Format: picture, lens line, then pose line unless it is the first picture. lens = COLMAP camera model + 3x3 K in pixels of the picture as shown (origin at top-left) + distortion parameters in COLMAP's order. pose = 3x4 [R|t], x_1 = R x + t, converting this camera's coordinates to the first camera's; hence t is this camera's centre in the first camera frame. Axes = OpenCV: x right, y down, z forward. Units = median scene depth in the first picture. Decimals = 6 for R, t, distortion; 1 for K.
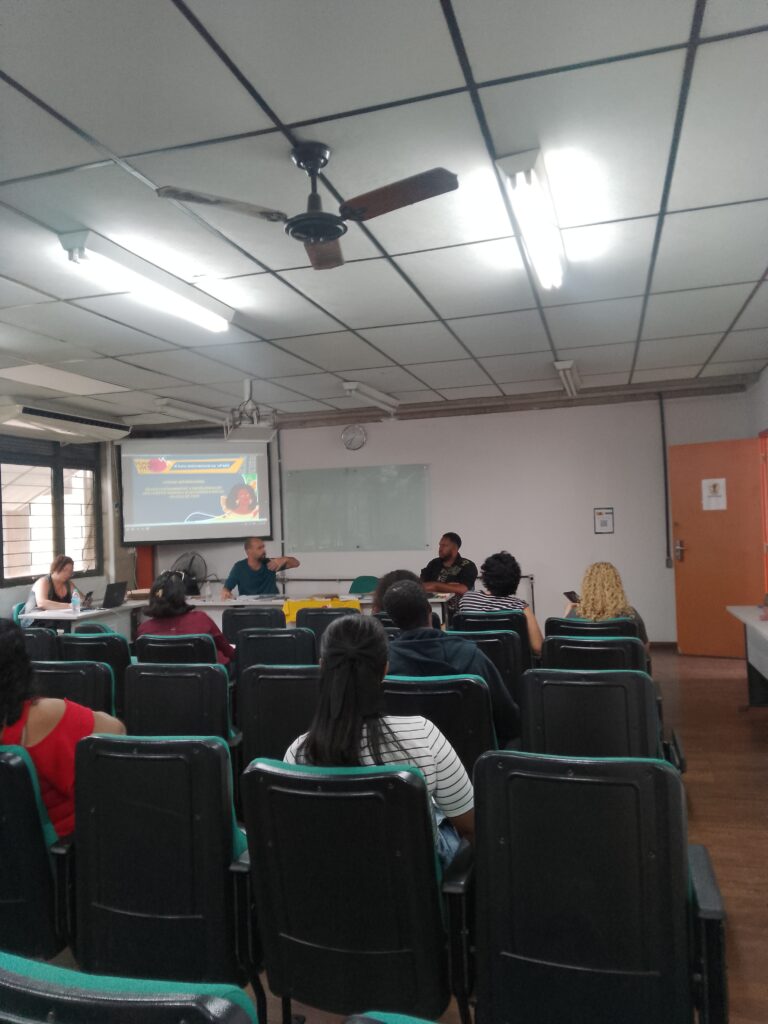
lens RADIAL K [[729.7, 0, 389.0], [0, 729.7, 512.7], [0, 0, 1]] dist [0.032727, -0.043473]
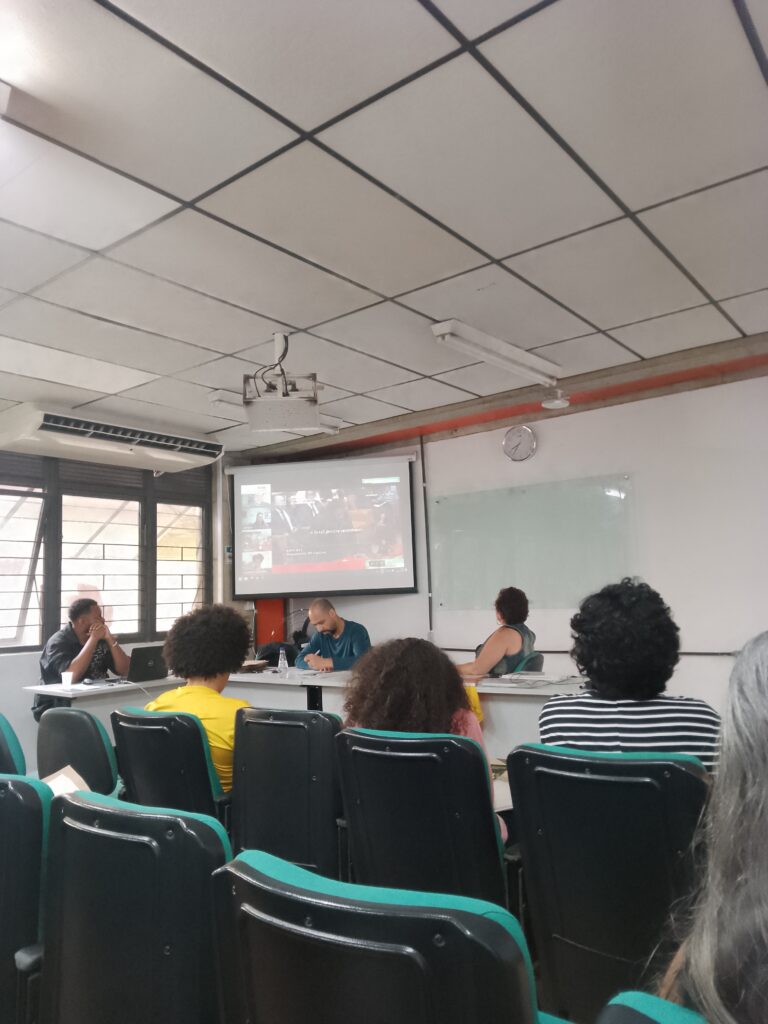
lens RADIAL K [[729.7, 0, 379.3], [0, 729.7, 490.1], [0, 0, 1]] dist [0.032727, -0.043473]
pose [[0.922070, -0.055153, -0.383074, 0.094512], [0.007173, 0.992059, -0.125565, 0.028308], [0.386958, 0.113032, 0.915143, 0.325053]]
